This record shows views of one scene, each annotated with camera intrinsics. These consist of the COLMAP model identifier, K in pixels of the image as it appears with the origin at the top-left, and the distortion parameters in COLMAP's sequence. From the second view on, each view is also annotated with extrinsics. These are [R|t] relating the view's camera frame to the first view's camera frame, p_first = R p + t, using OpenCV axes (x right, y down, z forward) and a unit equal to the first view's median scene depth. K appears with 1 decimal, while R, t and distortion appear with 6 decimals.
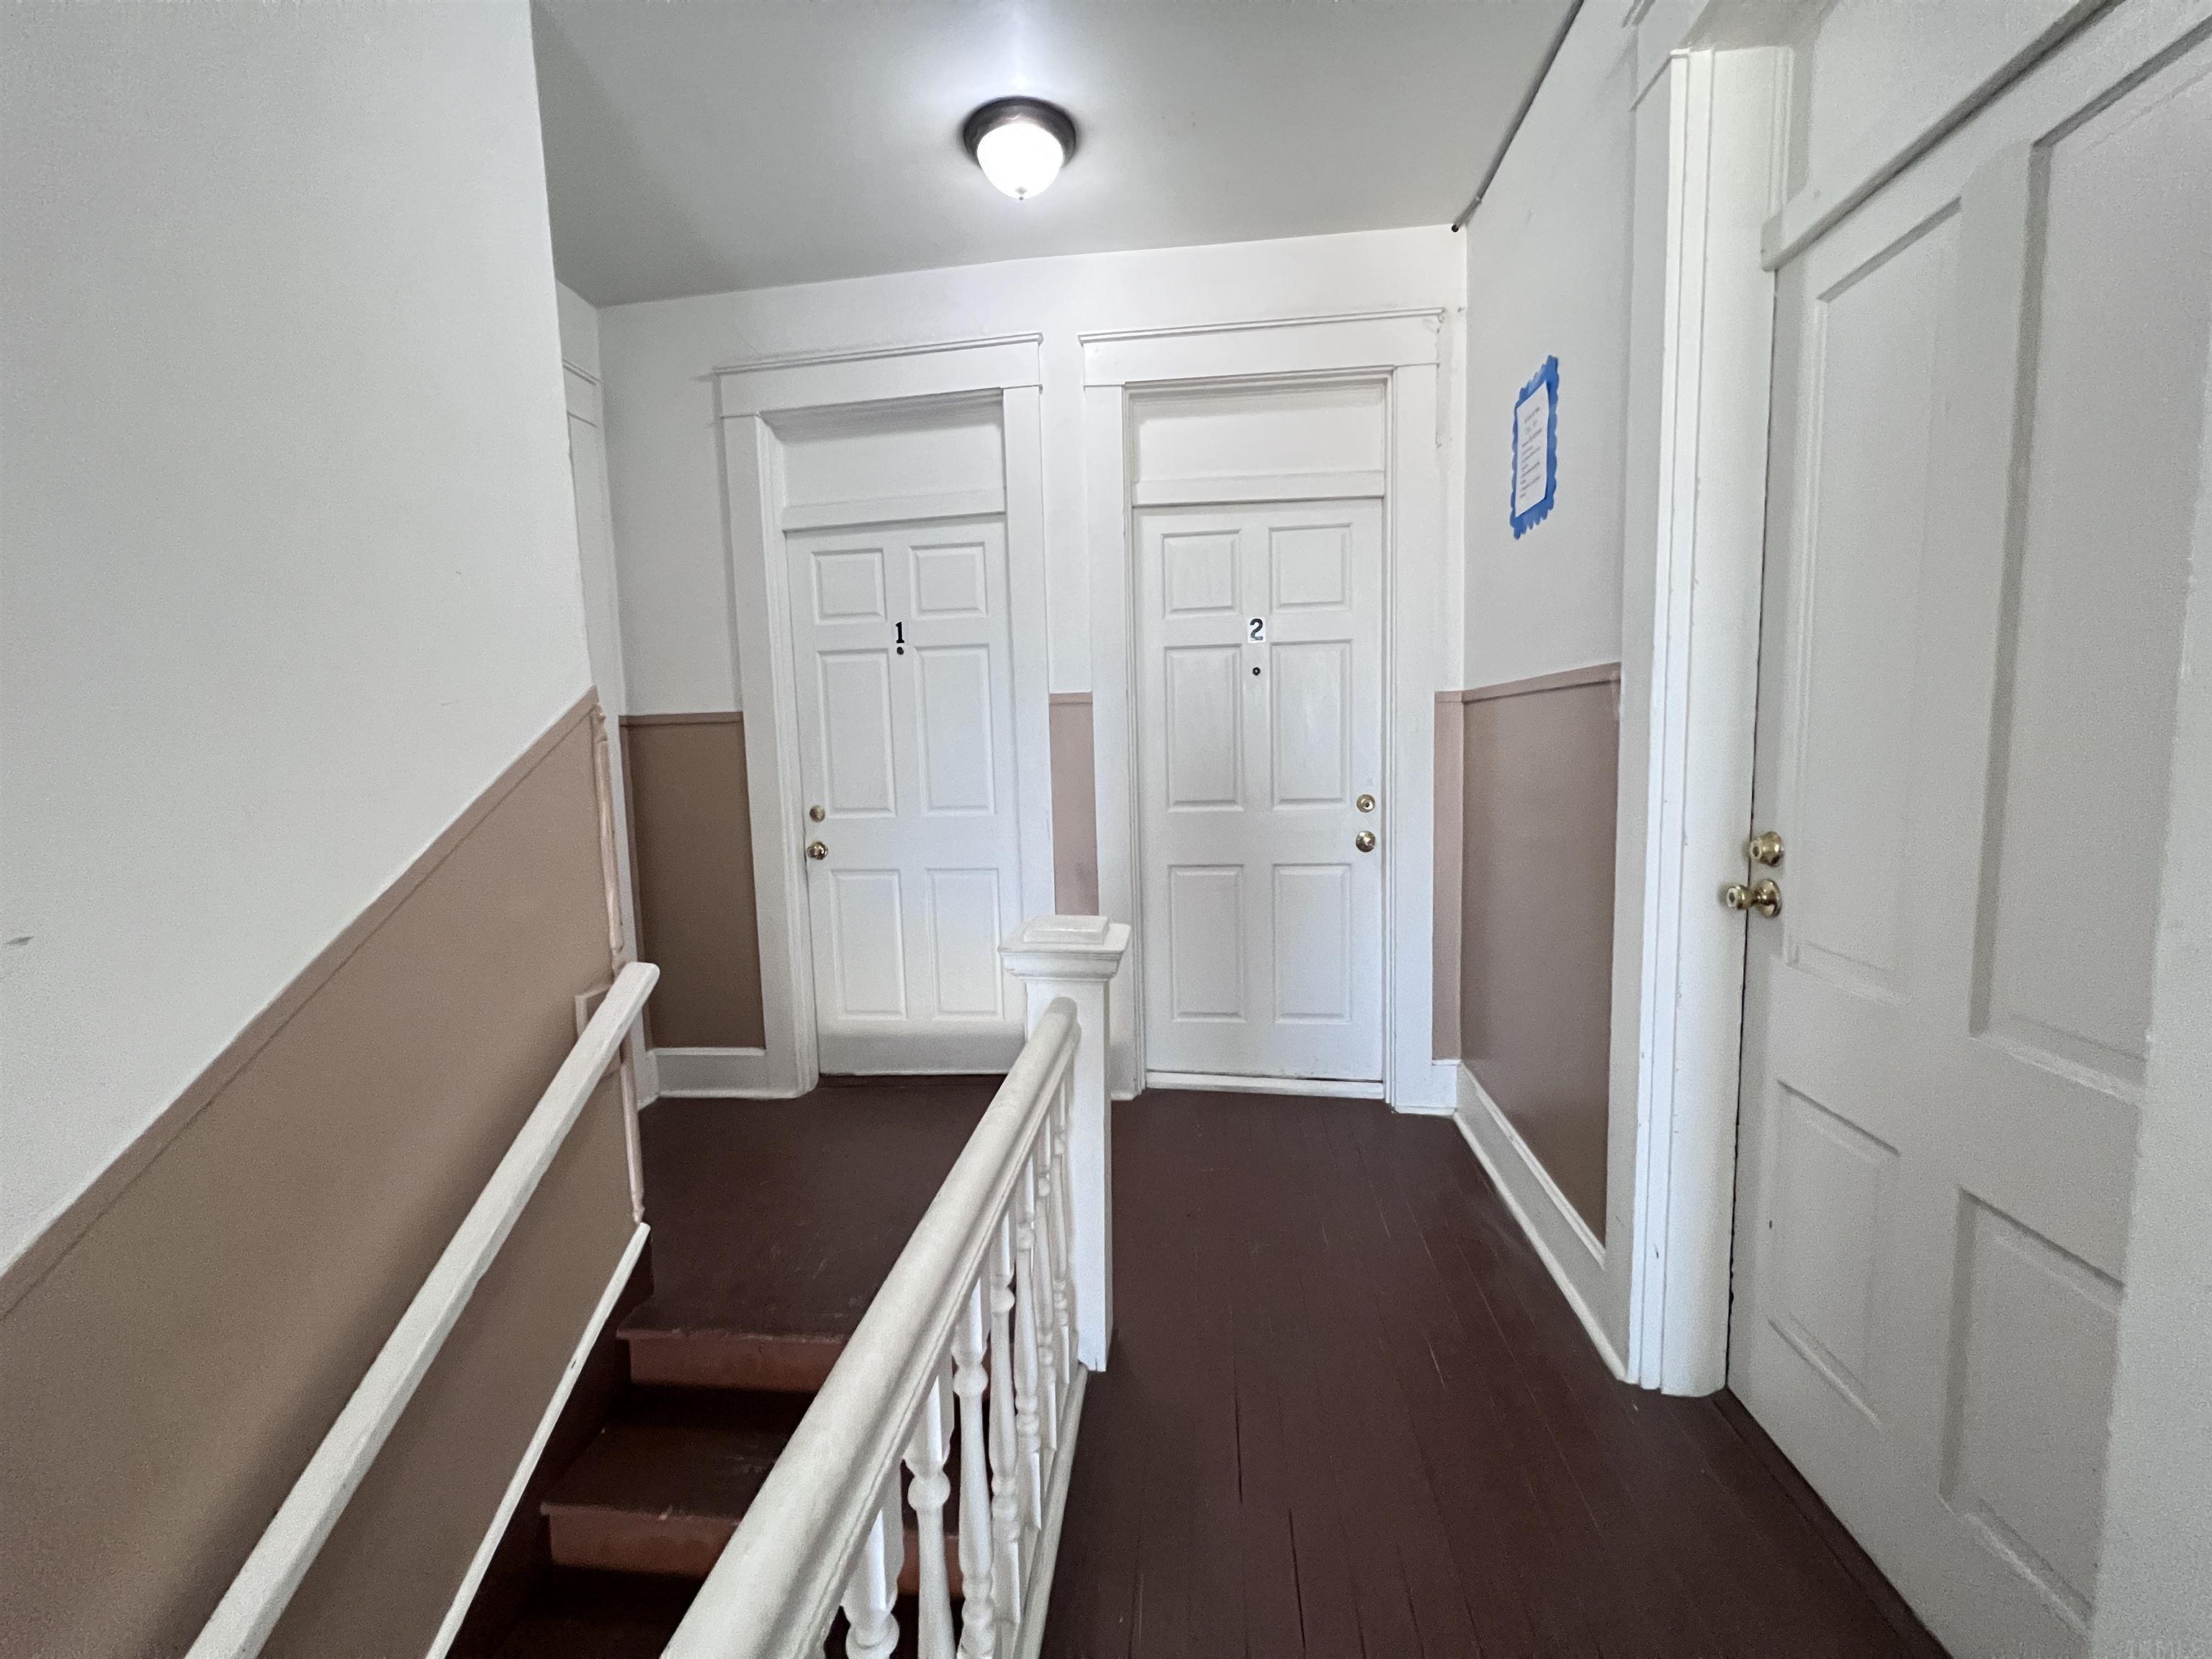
lens RADIAL K [[894.7, 0, 1106.0], [0, 894.7, 829.5], [0, 0, 1]] dist [-0.003126, -0.000649]
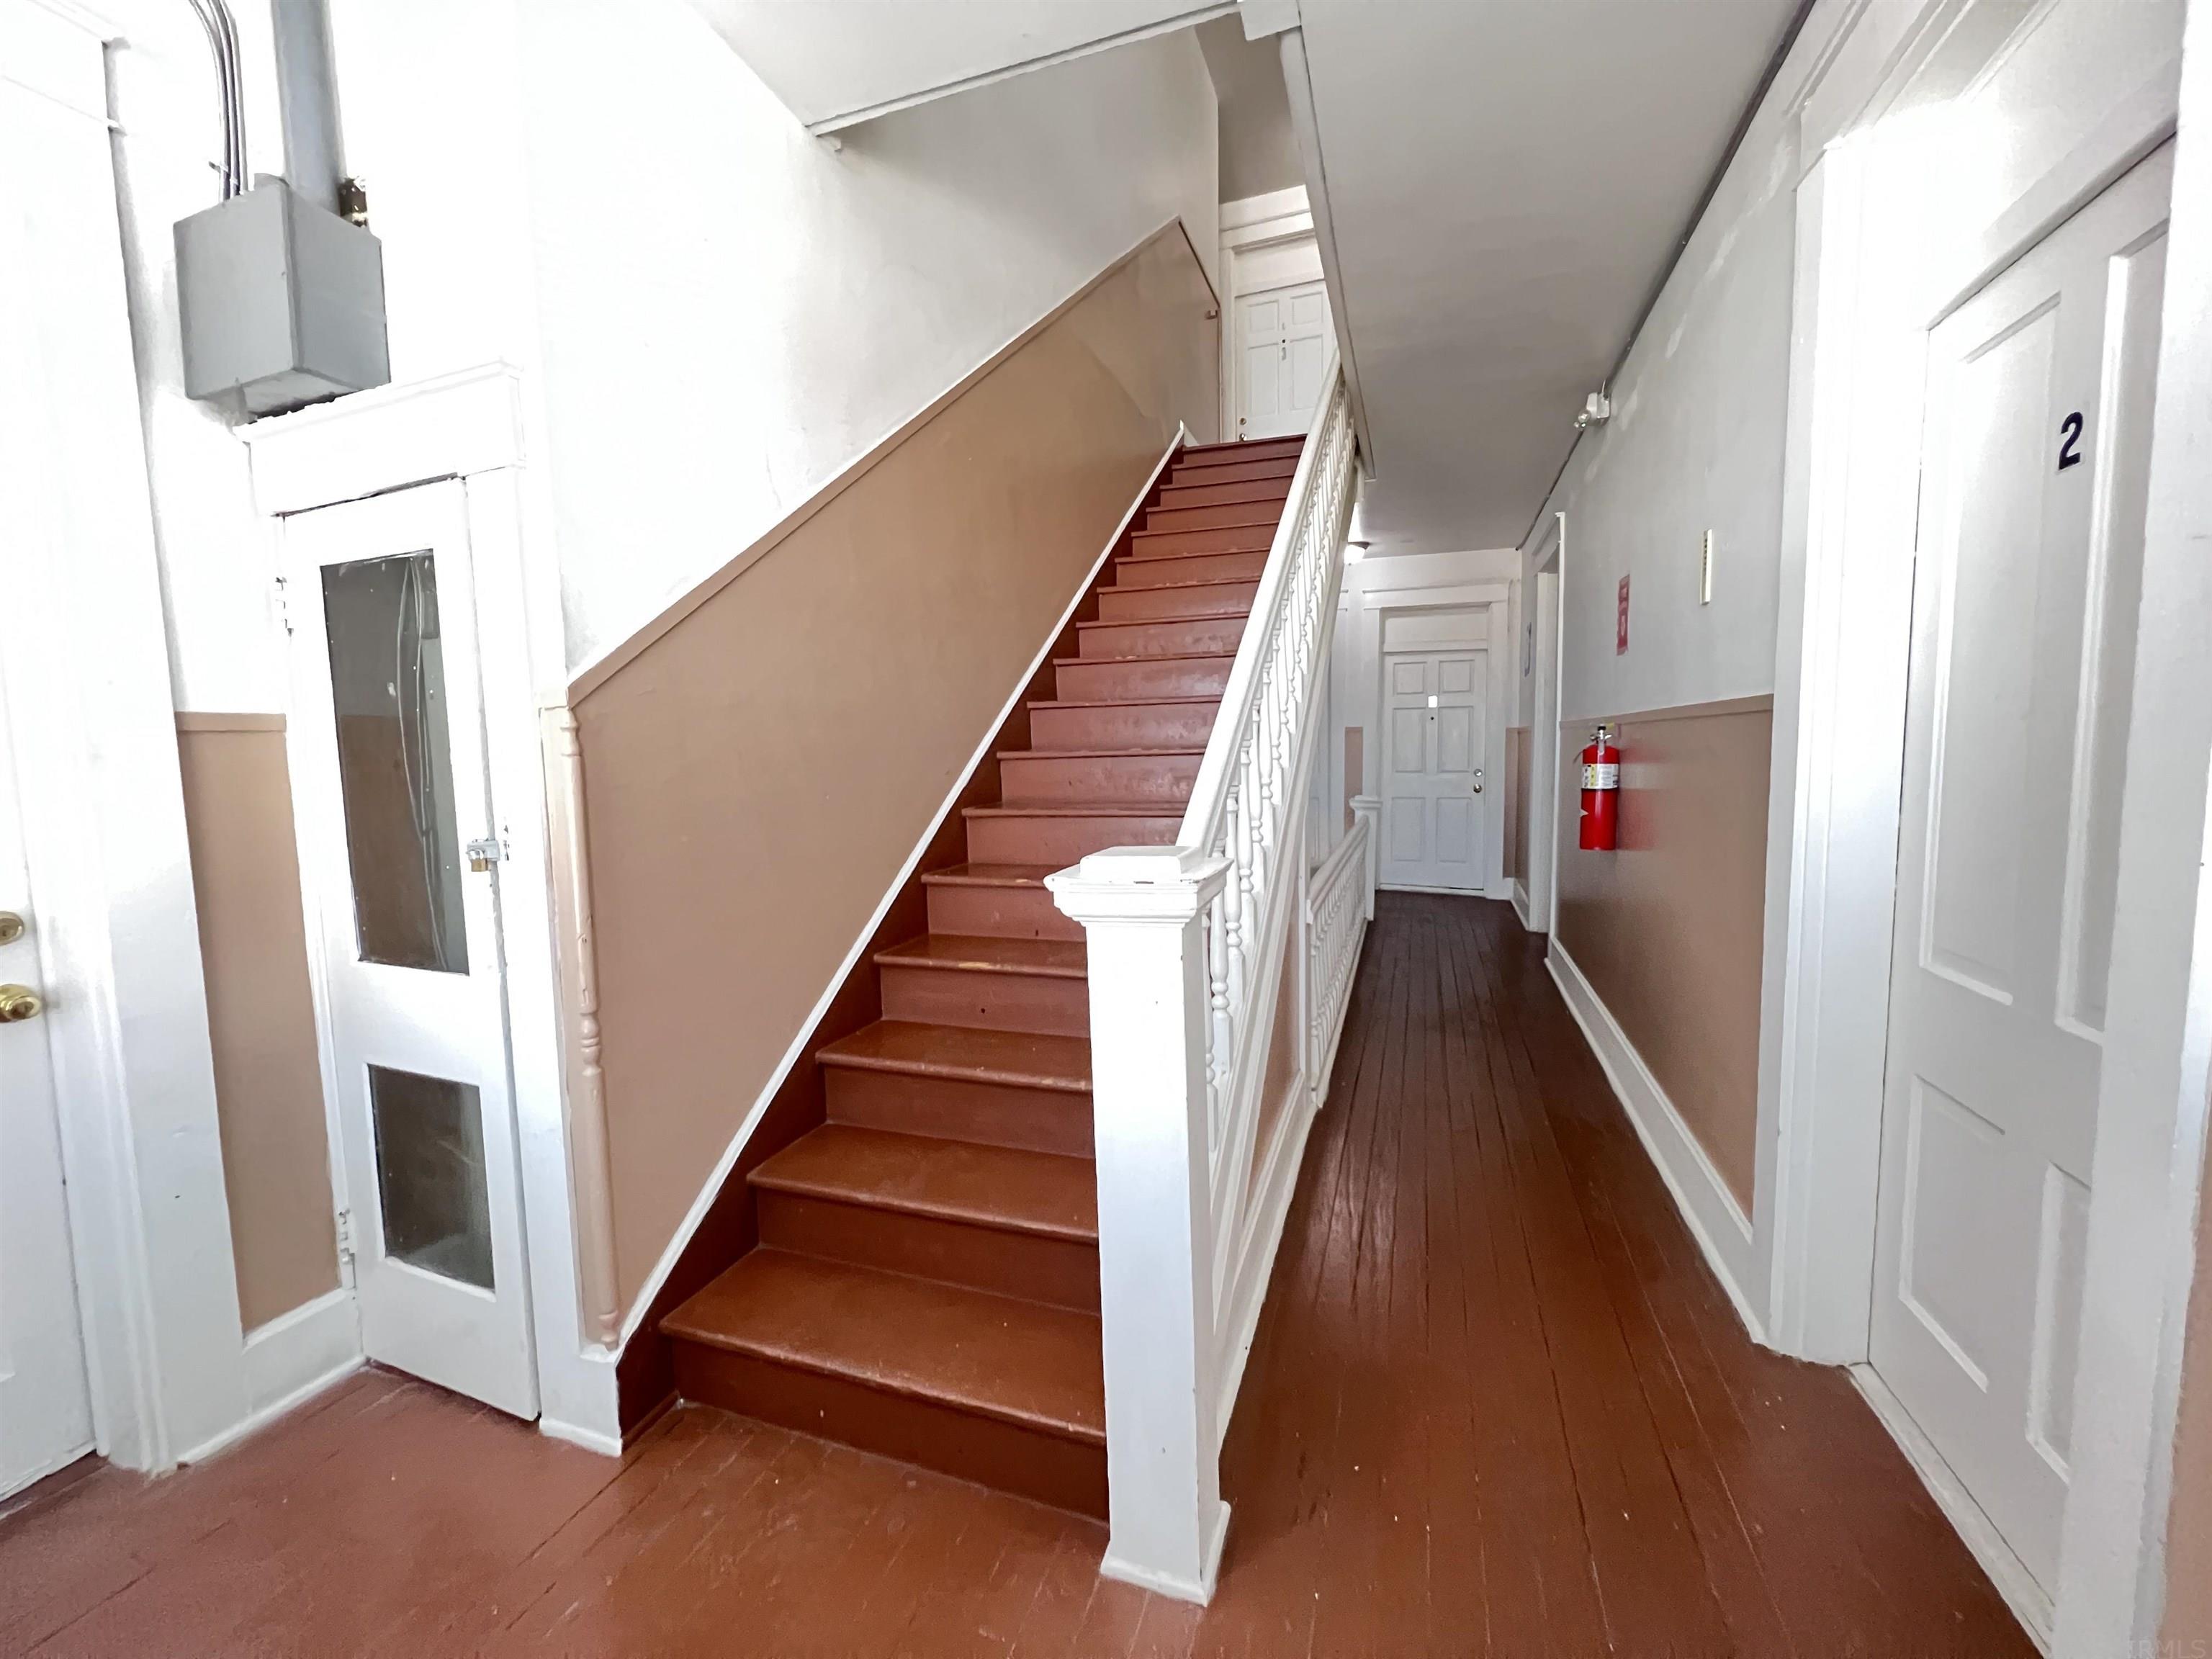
lens RADIAL K [[873.3, 0, 1106.0], [0, 873.3, 829.5], [0, 0, 1]] dist [-0.074256, -0.000346]
pose [[0.977222, 0.026893, -0.210507, -0.194231], [-0.030357, 0.999451, -0.013240, 0.178812], [0.210036, 0.019329, 0.977503, -1.443002]]
